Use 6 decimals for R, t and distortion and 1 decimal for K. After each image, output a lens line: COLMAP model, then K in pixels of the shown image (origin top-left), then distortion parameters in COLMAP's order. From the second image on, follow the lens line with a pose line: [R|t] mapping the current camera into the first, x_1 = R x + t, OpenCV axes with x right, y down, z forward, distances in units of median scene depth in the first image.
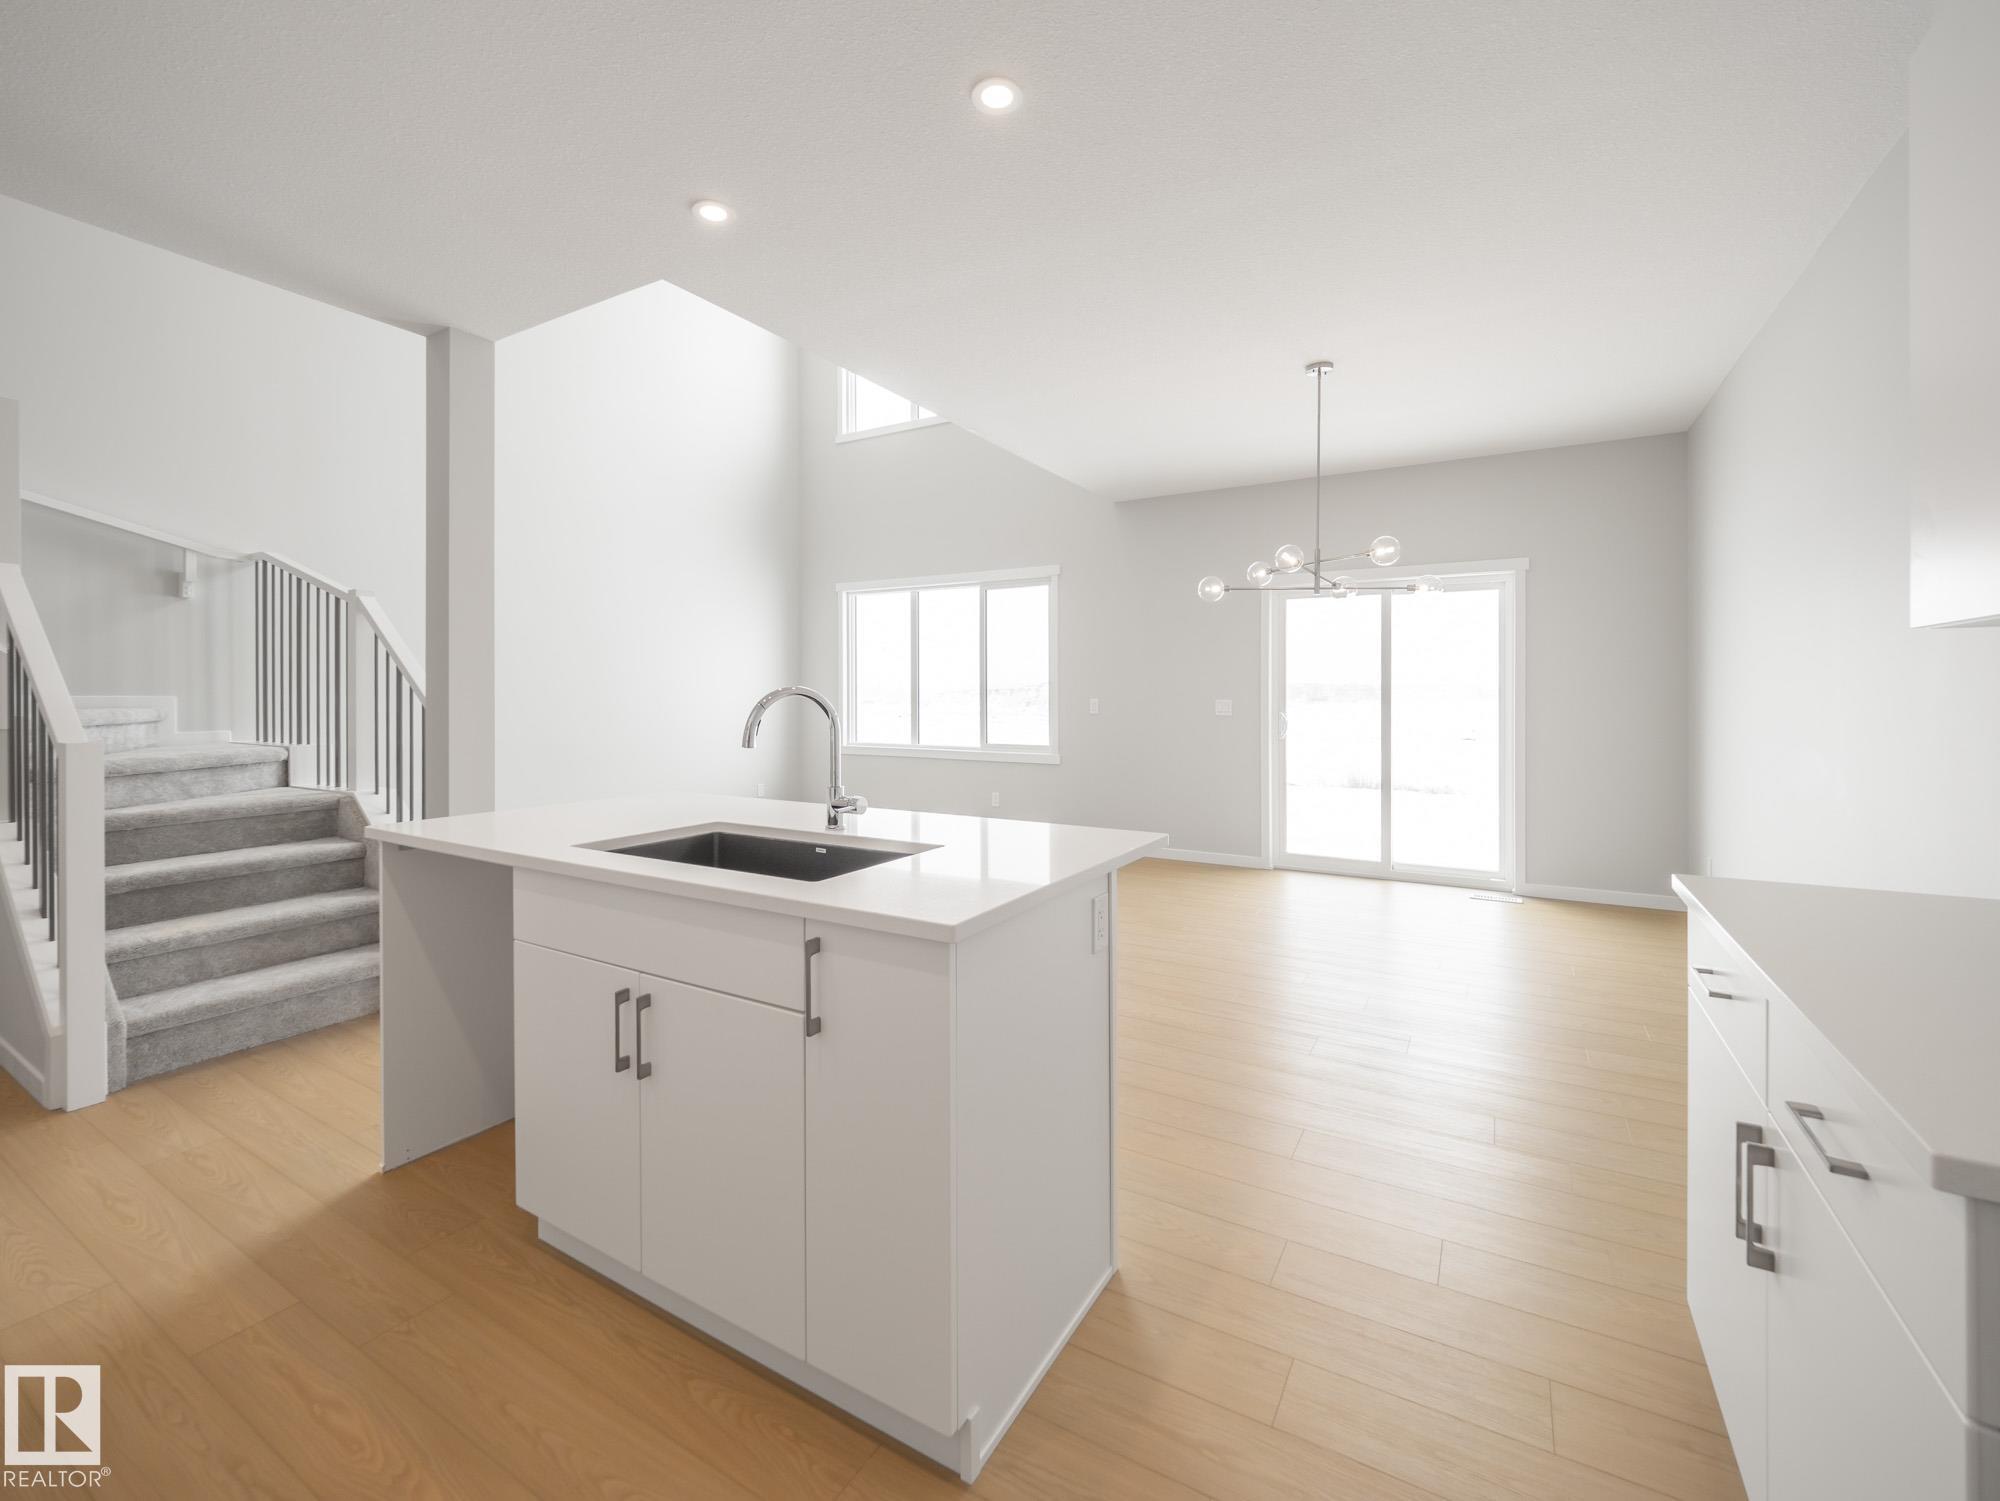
lens RADIAL K [[838.8, 0, 982.3], [0, 838.8, 692.0], [0, 0, 1]] dist [-0.000034, -0.002074]
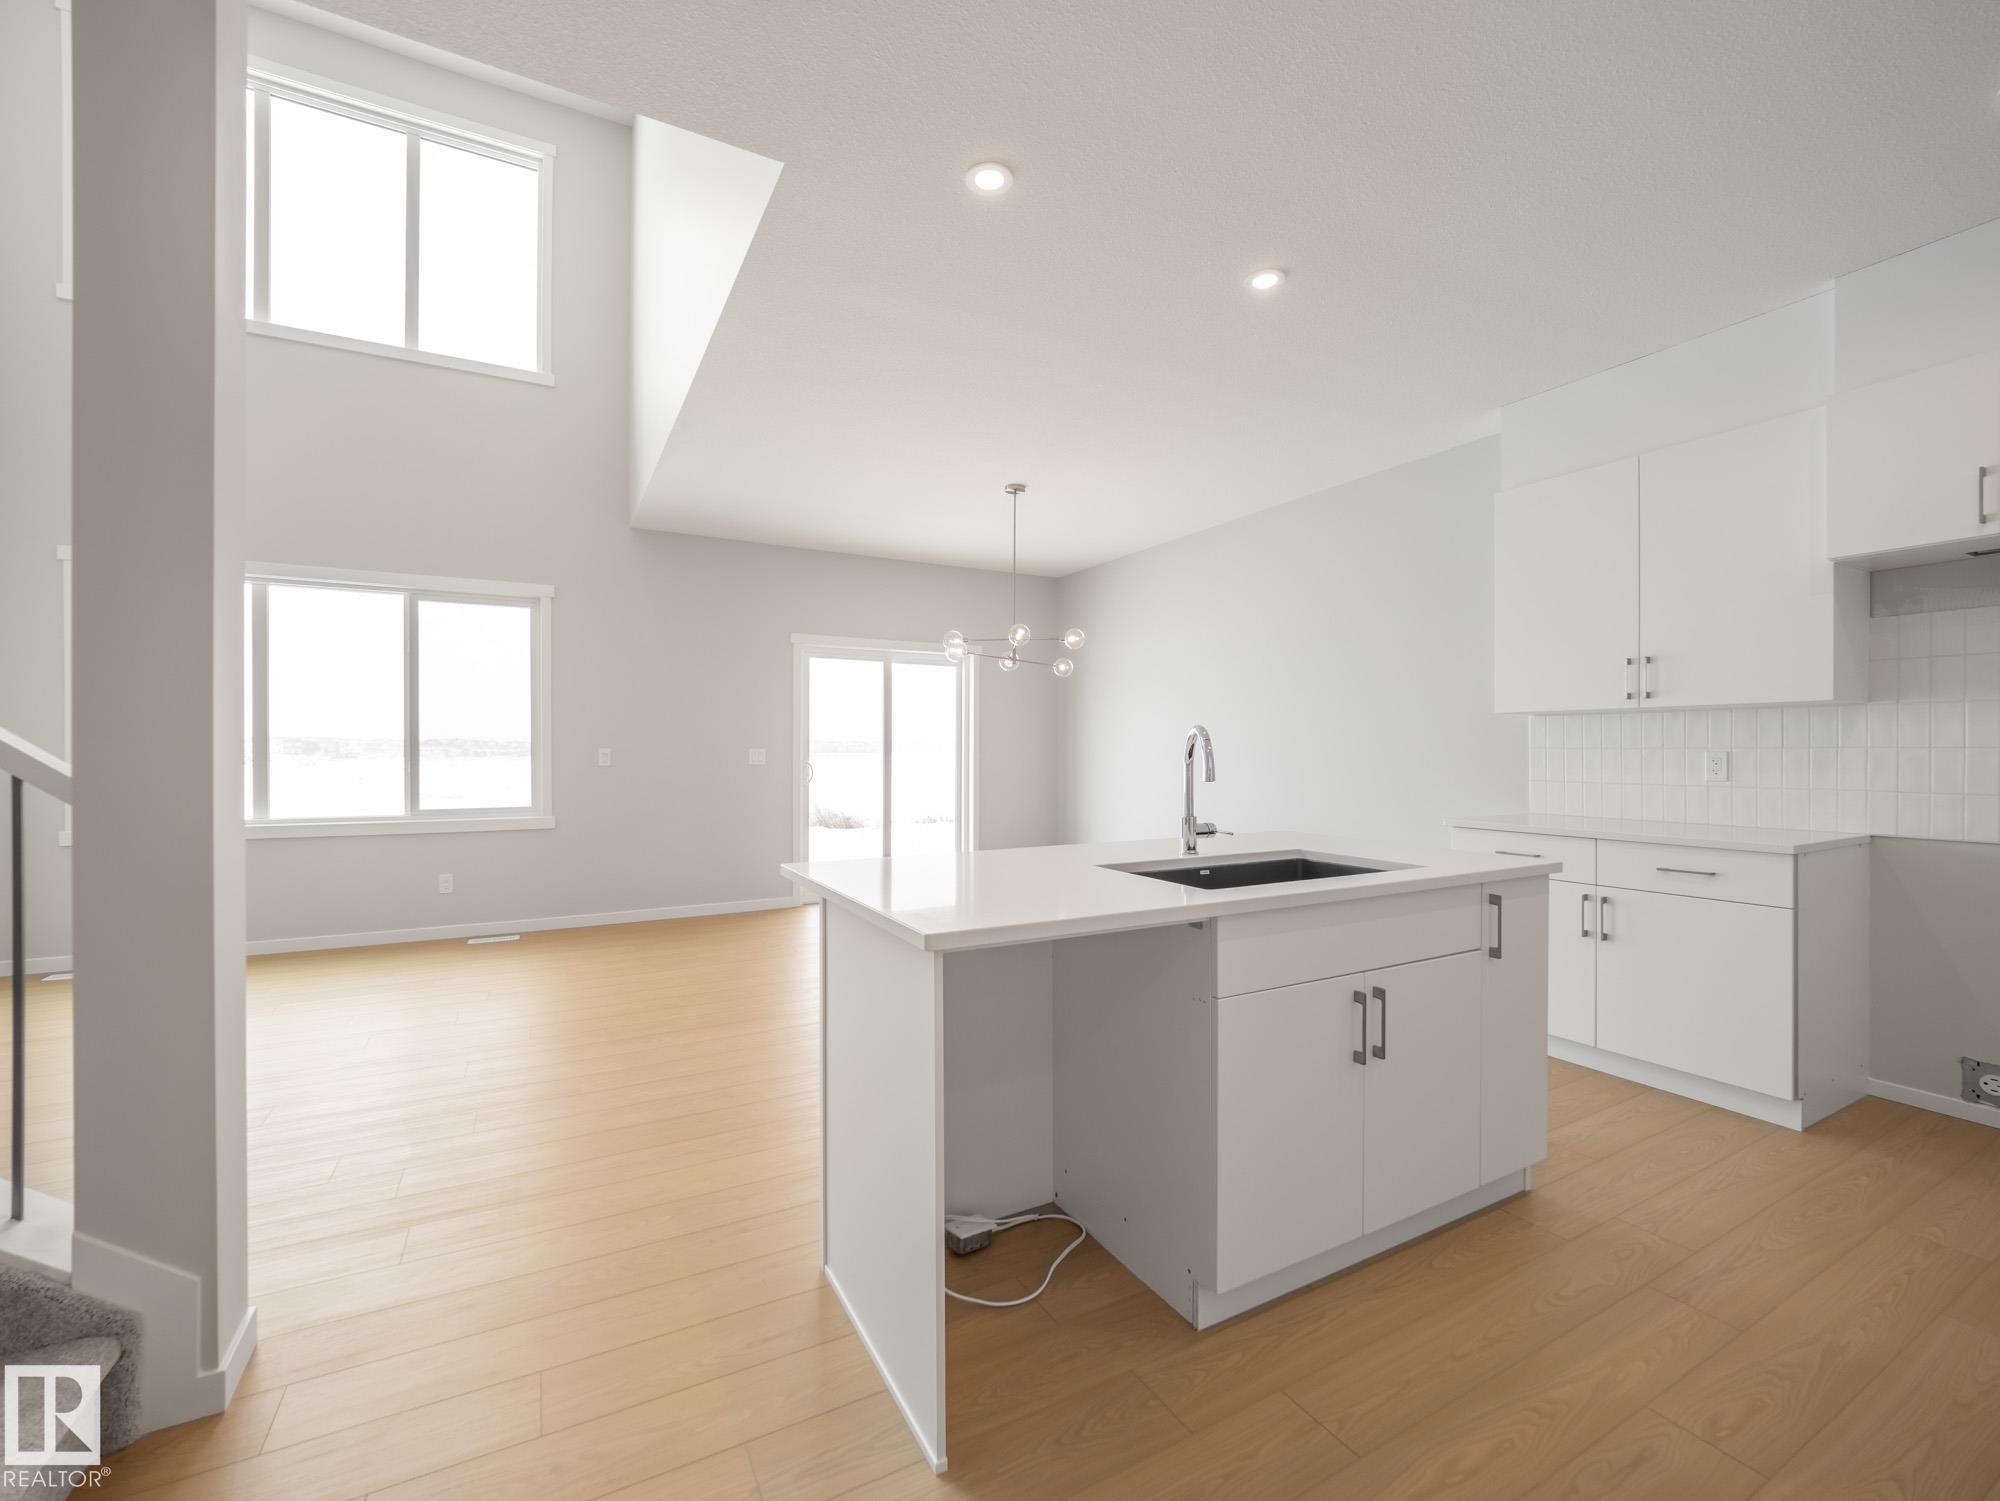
lens RADIAL K [[838.8, 0, 991.6], [0, 838.8, 747.7], [0, 0, 1]] dist [-0.000034, -0.002074]
pose [[0.512475, 0.003643, 0.858694, -0.438302], [-0.003527, 0.999991, -0.002138, 0.008502], [-0.858695, -0.001933, 0.512484, 0.225487]]
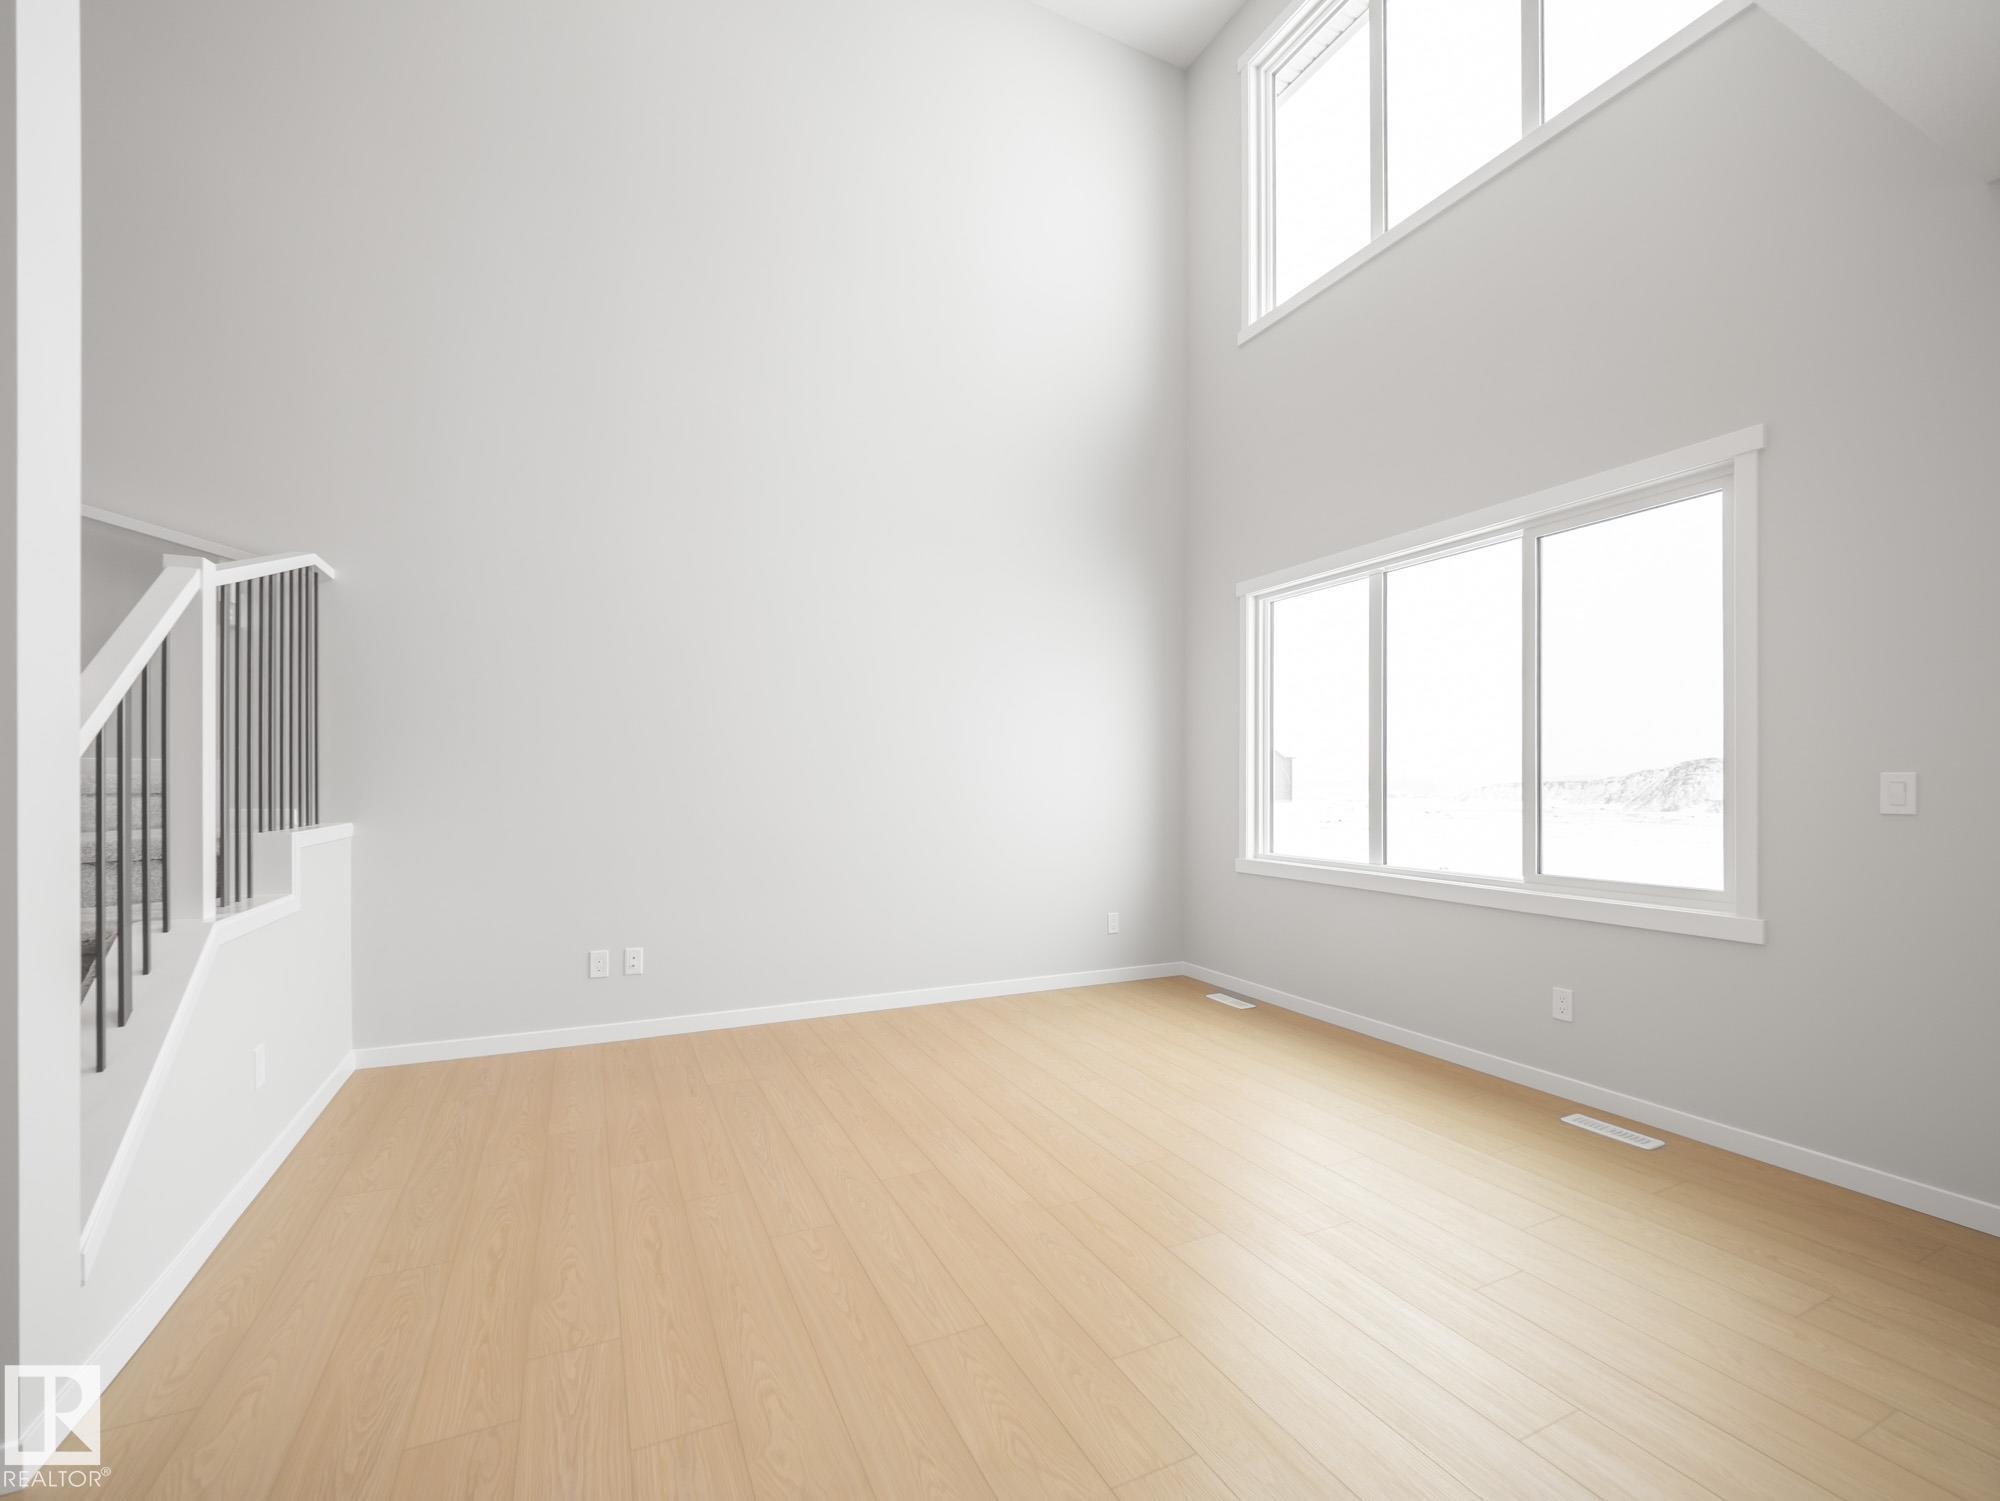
lens RADIAL K [[838.8, 0, 1015.0], [0, 838.8, 802.6], [0, 0, 1]] dist [-0.000034, -0.002074]
pose [[0.848492, 0.009342, -0.529126, 0.005824], [-0.000367, 0.999854, 0.017064, 0.016841], [0.529208, -0.014284, 0.848372, 0.540128]]
